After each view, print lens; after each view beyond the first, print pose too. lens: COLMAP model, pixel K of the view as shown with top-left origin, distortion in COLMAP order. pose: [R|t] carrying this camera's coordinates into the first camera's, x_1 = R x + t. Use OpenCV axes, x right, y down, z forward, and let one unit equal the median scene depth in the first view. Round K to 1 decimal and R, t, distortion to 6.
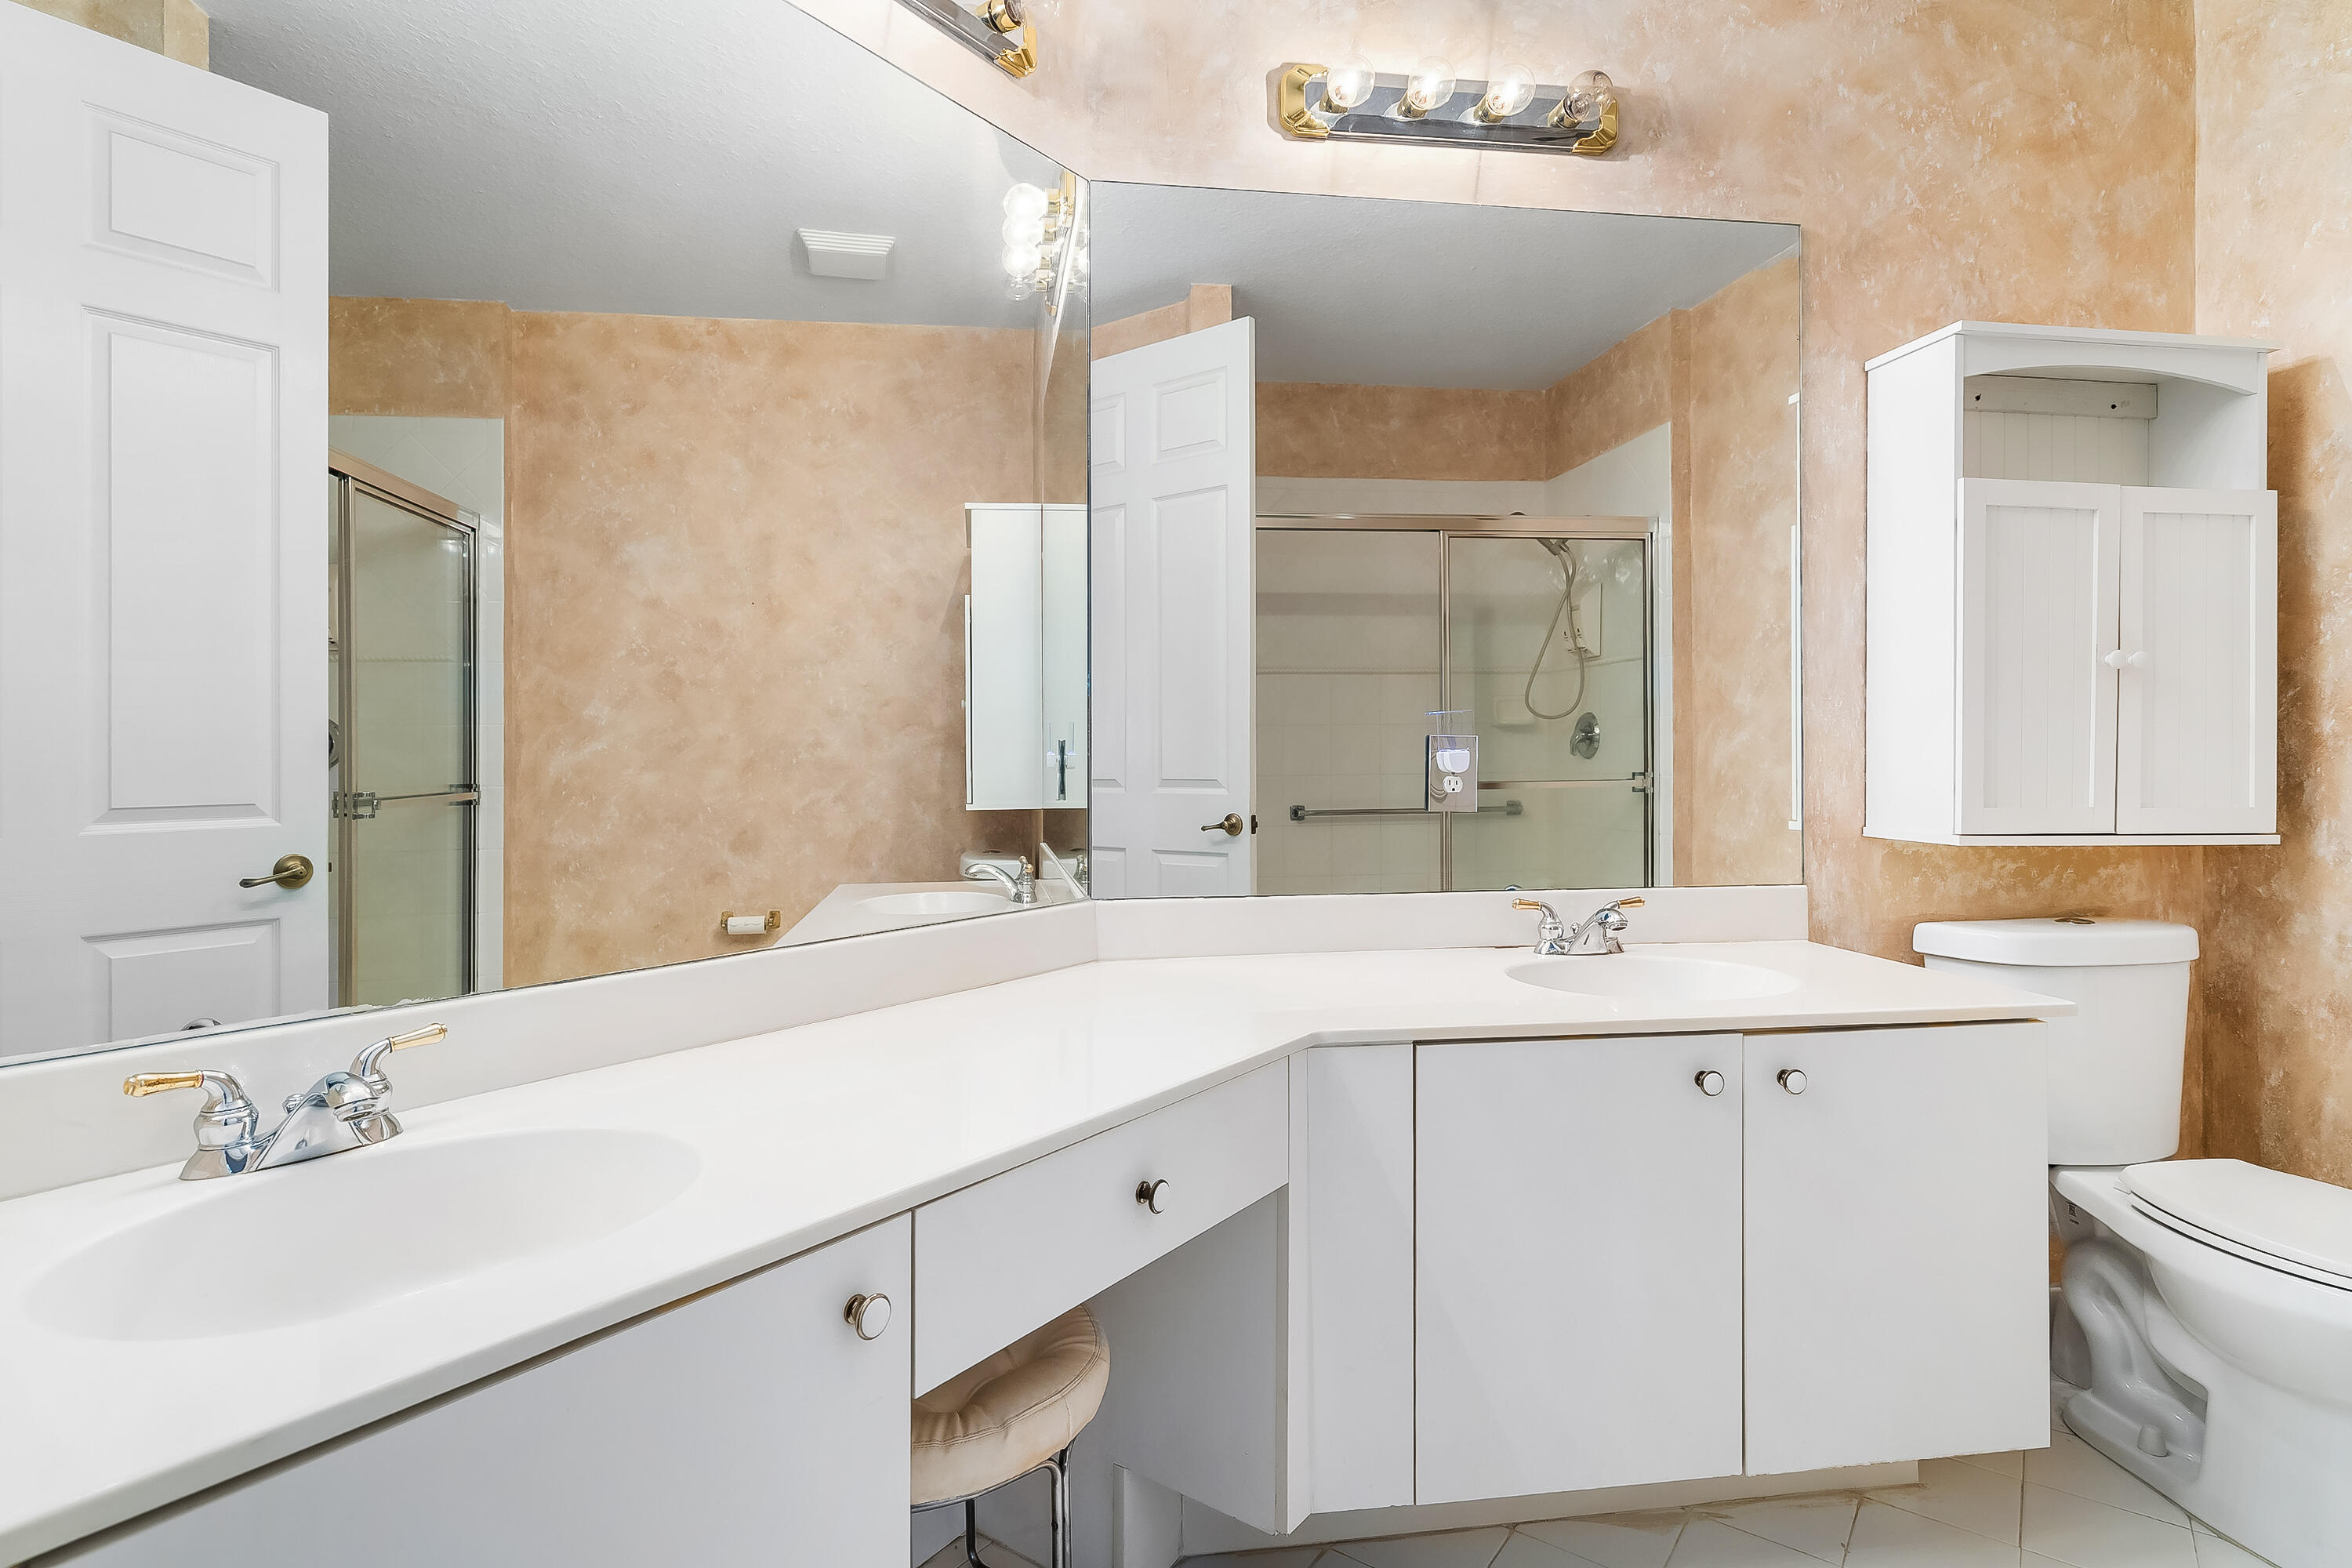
lens RADIAL K [[1179.2, 0, 1163.4], [0, 1179.2, 754.7], [0, 0, 1]] dist [0.001373, 0.000324]
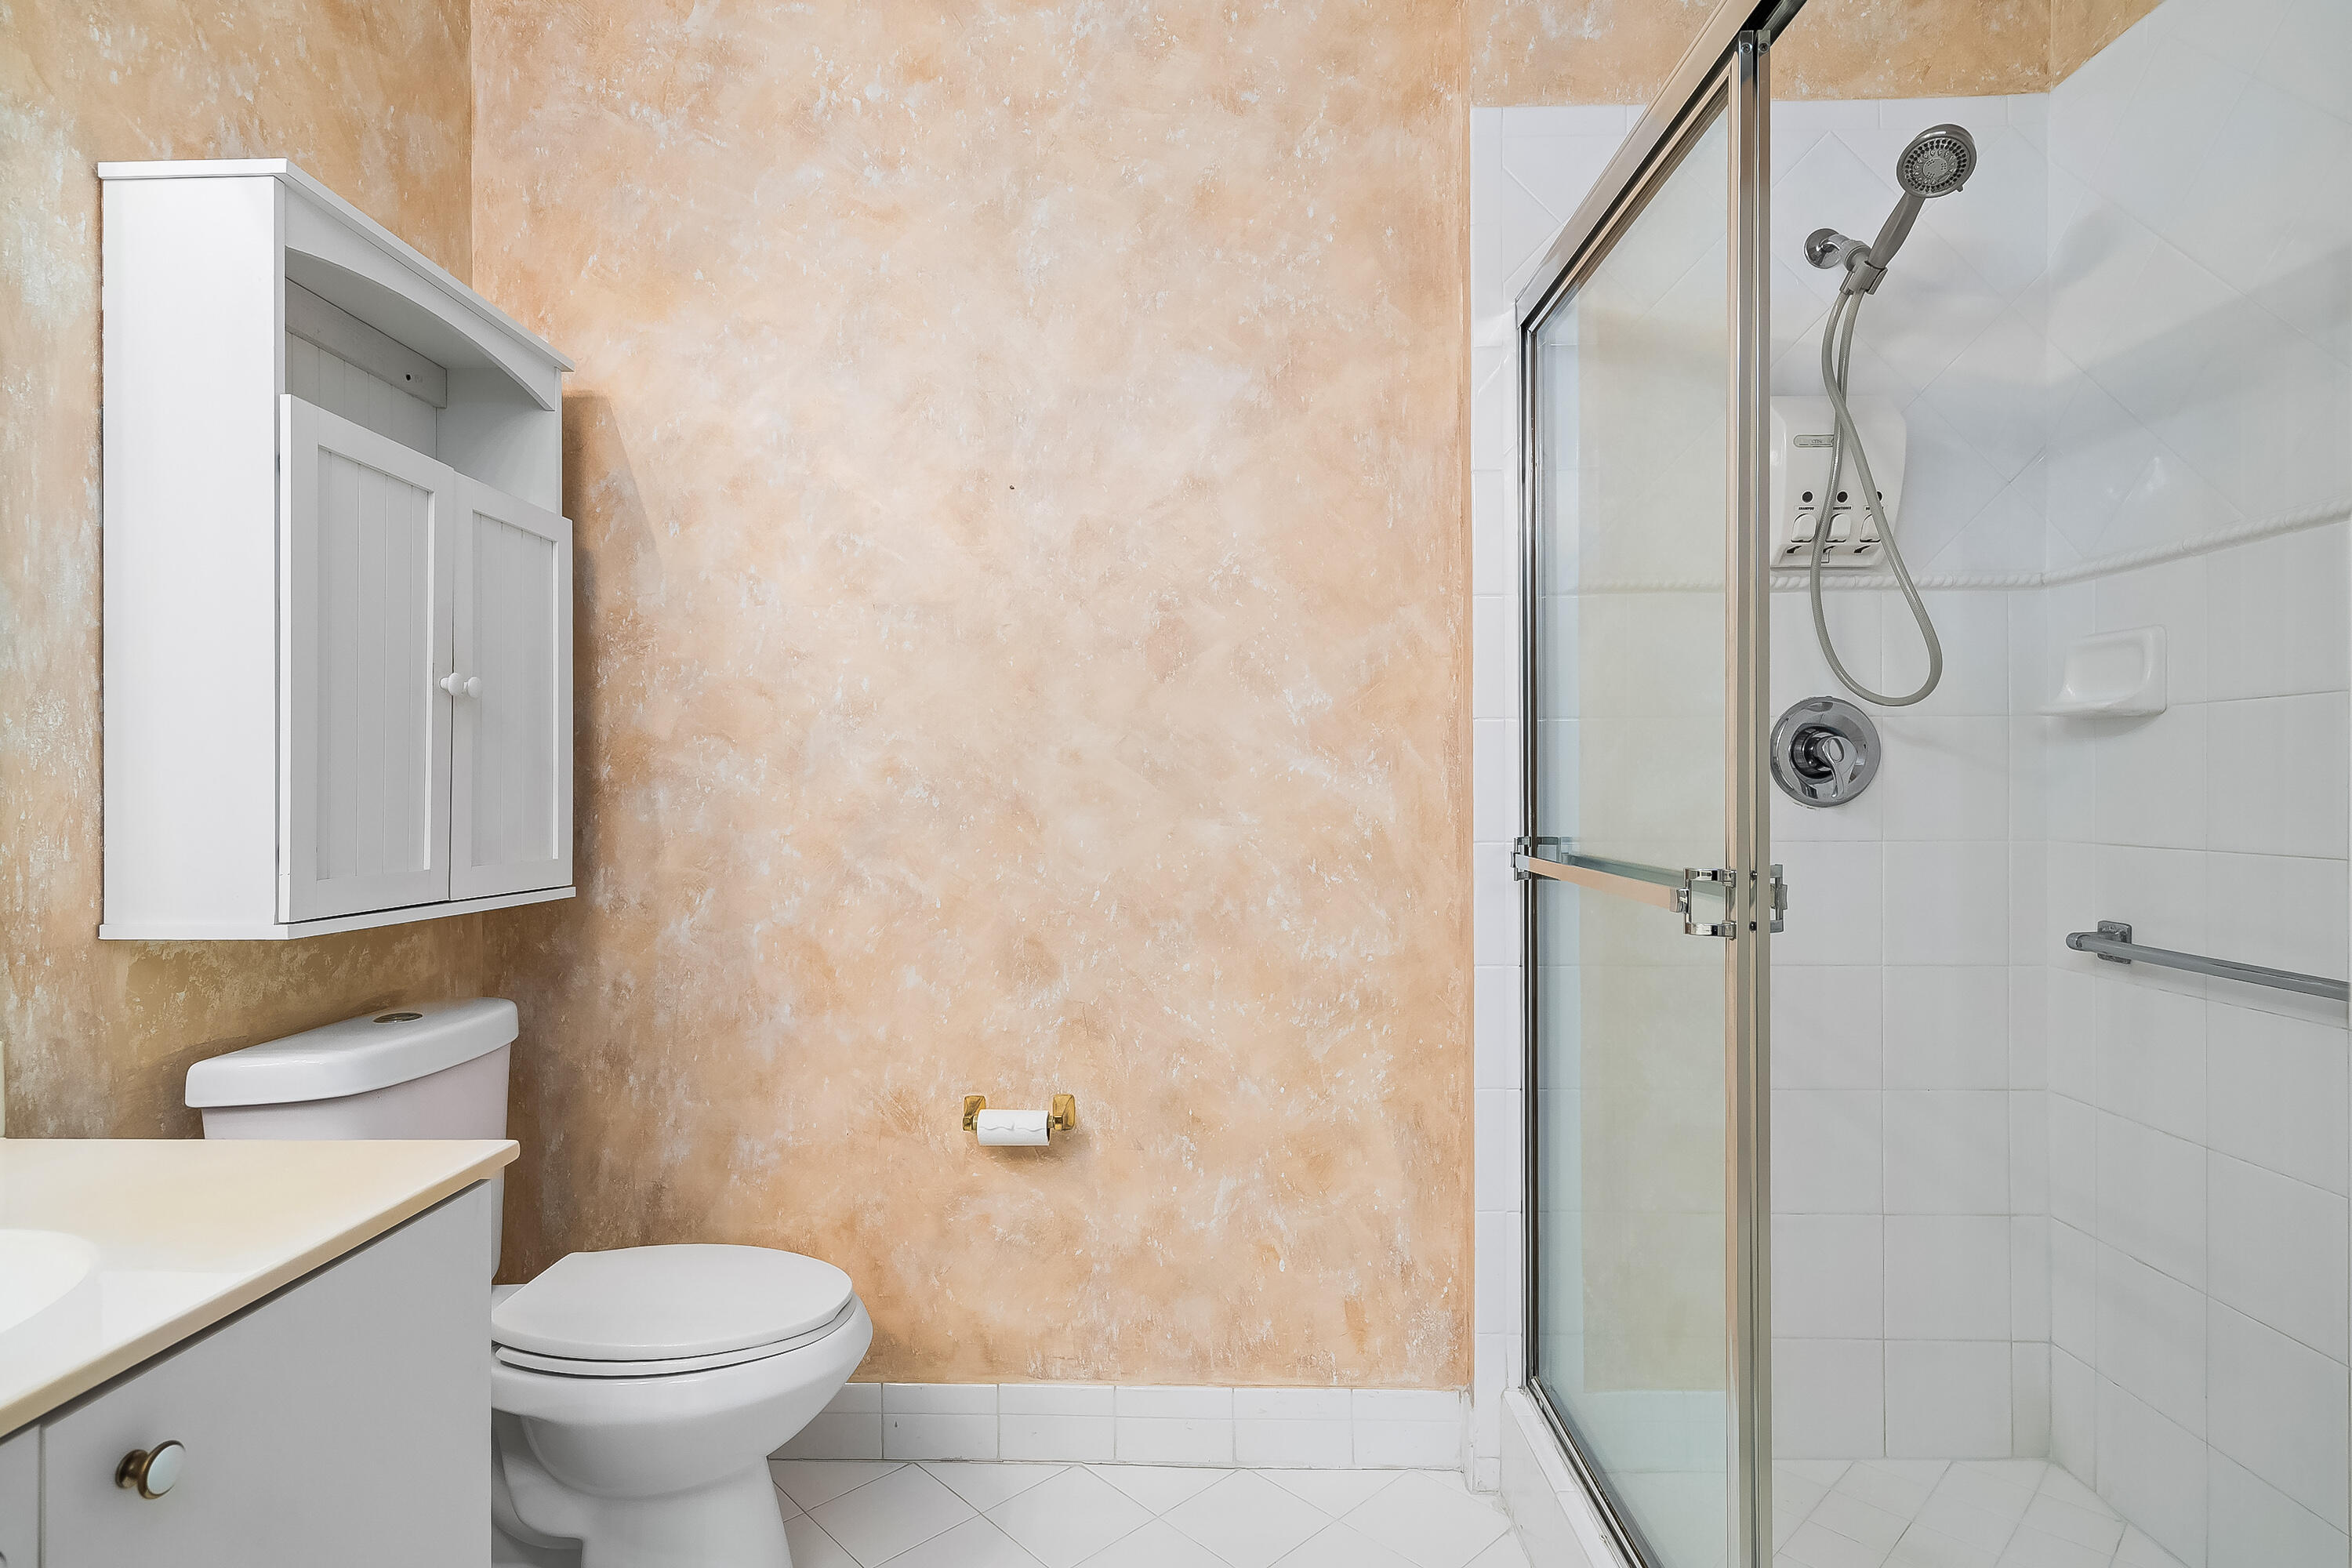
lens RADIAL K [[1208.0, 0, 1168.5], [0, 1208.0, 796.0], [0, 0, 1]] dist [0.001122, -0.000340]
pose [[0.183522, -0.002155, 0.983013, 0.080774], [0.008285, 0.999965, 0.000645, -0.000999], [-0.982981, 0.008026, 0.183533, 0.341984]]
